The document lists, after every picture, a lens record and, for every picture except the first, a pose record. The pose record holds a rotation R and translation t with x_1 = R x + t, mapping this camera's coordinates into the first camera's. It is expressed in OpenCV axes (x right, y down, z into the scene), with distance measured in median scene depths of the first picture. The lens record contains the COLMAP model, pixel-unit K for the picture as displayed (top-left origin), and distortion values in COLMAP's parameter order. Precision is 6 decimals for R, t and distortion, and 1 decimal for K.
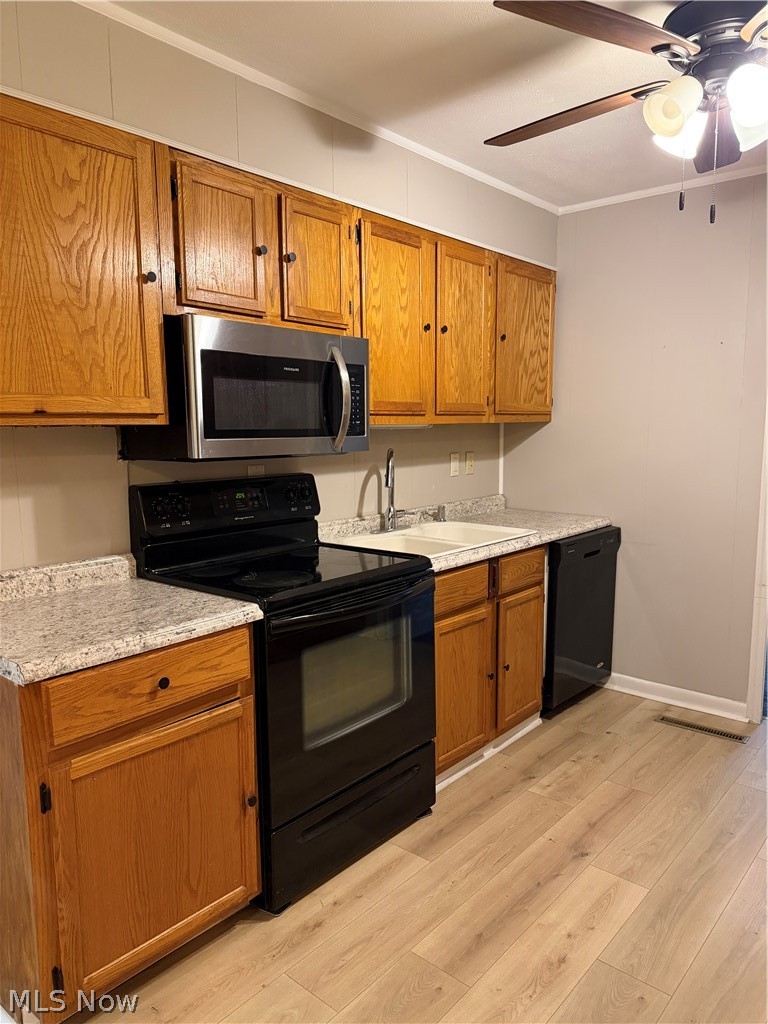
lens RADIAL K [[722.3, 0, 384.3], [0, 722.3, 510.8], [0, 0, 1]] dist [0.077194, -0.105740]
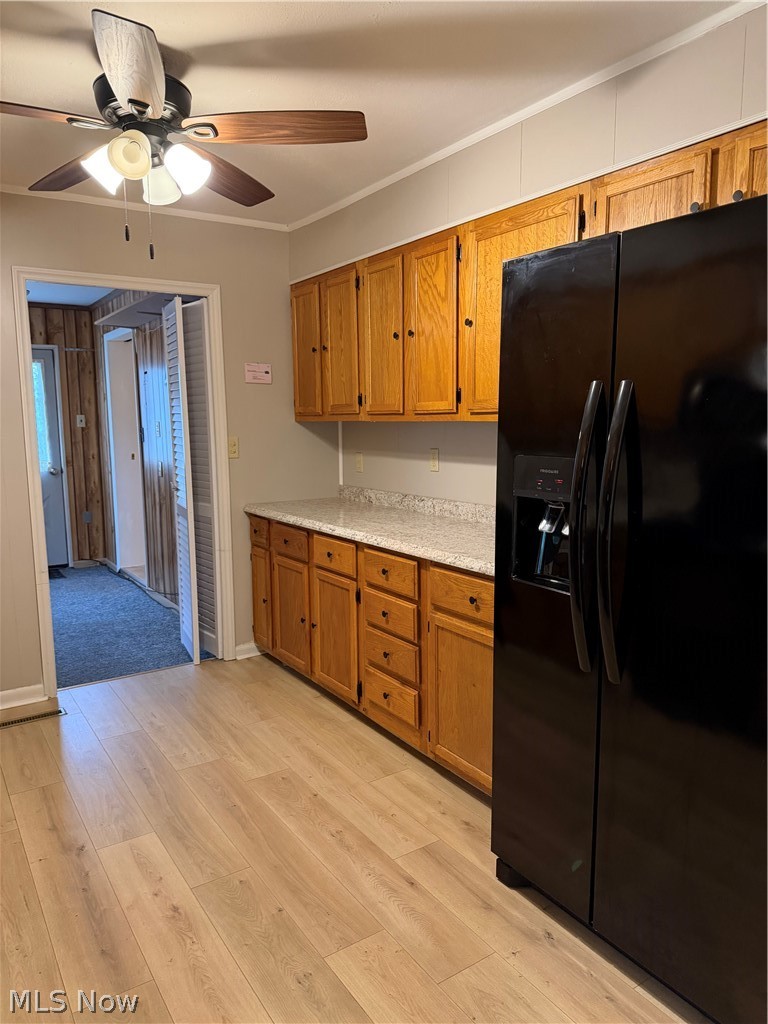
lens RADIAL K [[727.2, 0, 384.6], [0, 727.2, 512.6], [0, 0, 1]] dist [0.002777, -0.004844]
pose [[0.270064, -0.130550, 0.953951, -0.523489], [0.129797, 0.986658, 0.098281, -0.038866], [-0.954054, 0.097277, 0.283406, 0.261872]]
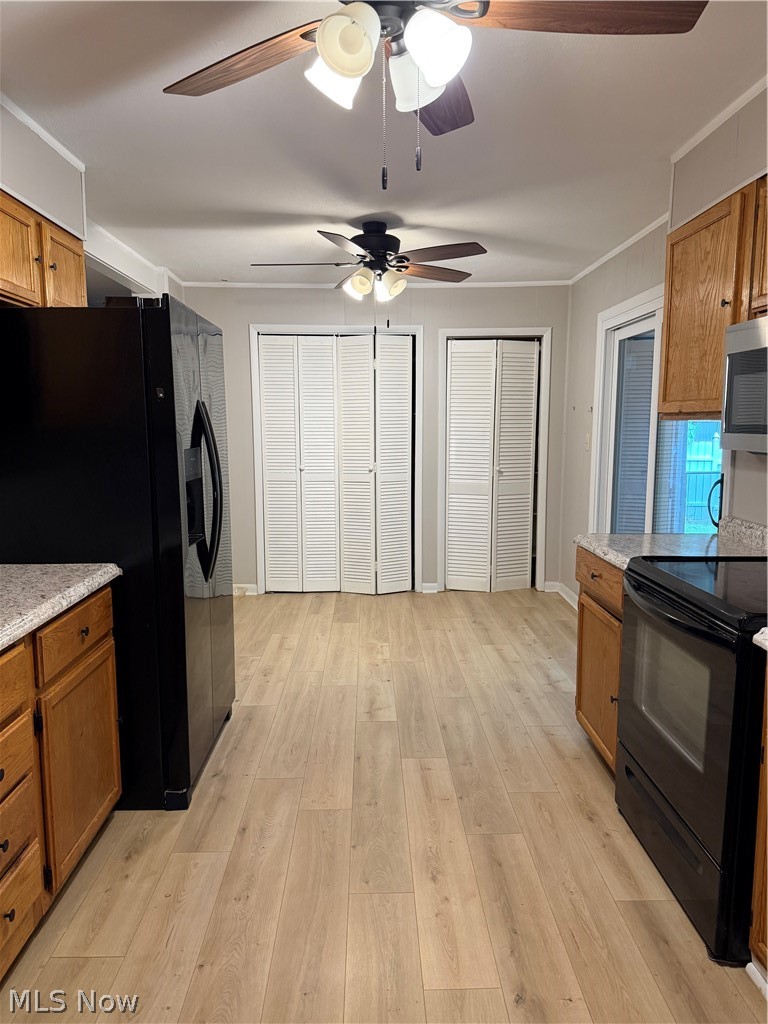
lens RADIAL K [[710.5, 0, 385.5], [0, 710.5, 522.1], [0, 0, 1]] dist [-0.000876, -0.003999]
pose [[-0.741765, 0.102478, -0.662784, 0.810114], [-0.075128, 0.969340, 0.233958, -0.166829], [0.666439, 0.223335, -0.711323, 1.321163]]
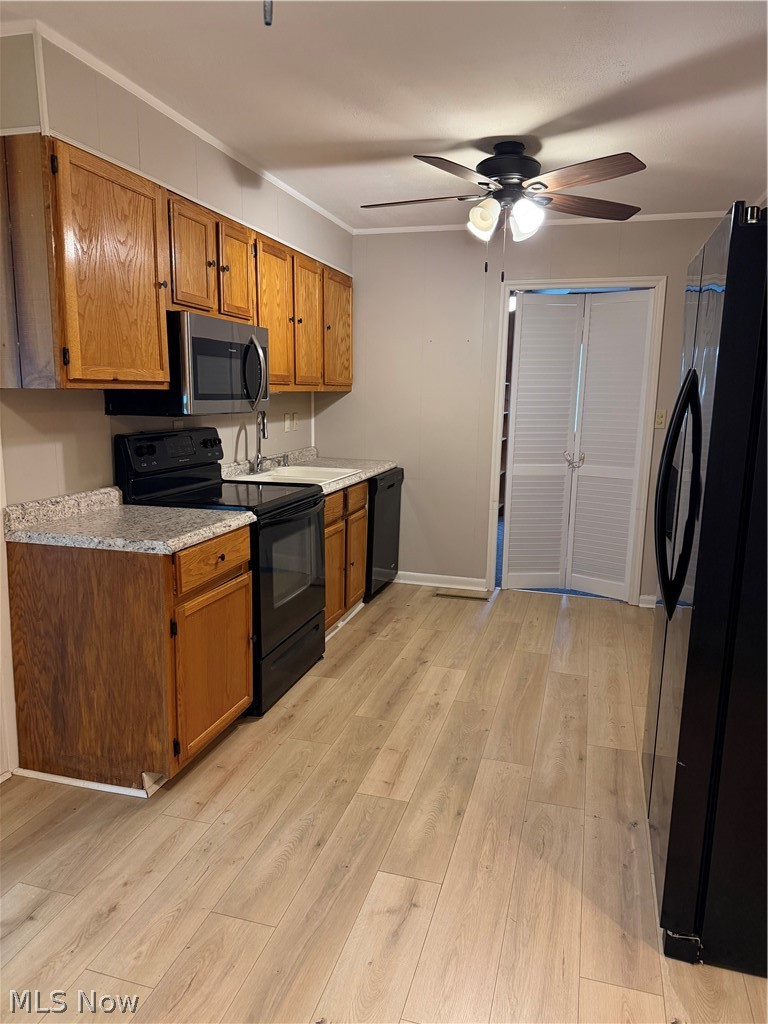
lens RADIAL K [[718.3, 0, 383.9], [0, 718.3, 512.7], [0, 0, 1]] dist [0.117080, -0.192858]
pose [[0.908889, -0.048758, 0.414177, -0.458976], [0.027483, 0.997986, 0.057177, 0.044267], [-0.416131, -0.040584, 0.908399, -0.405141]]
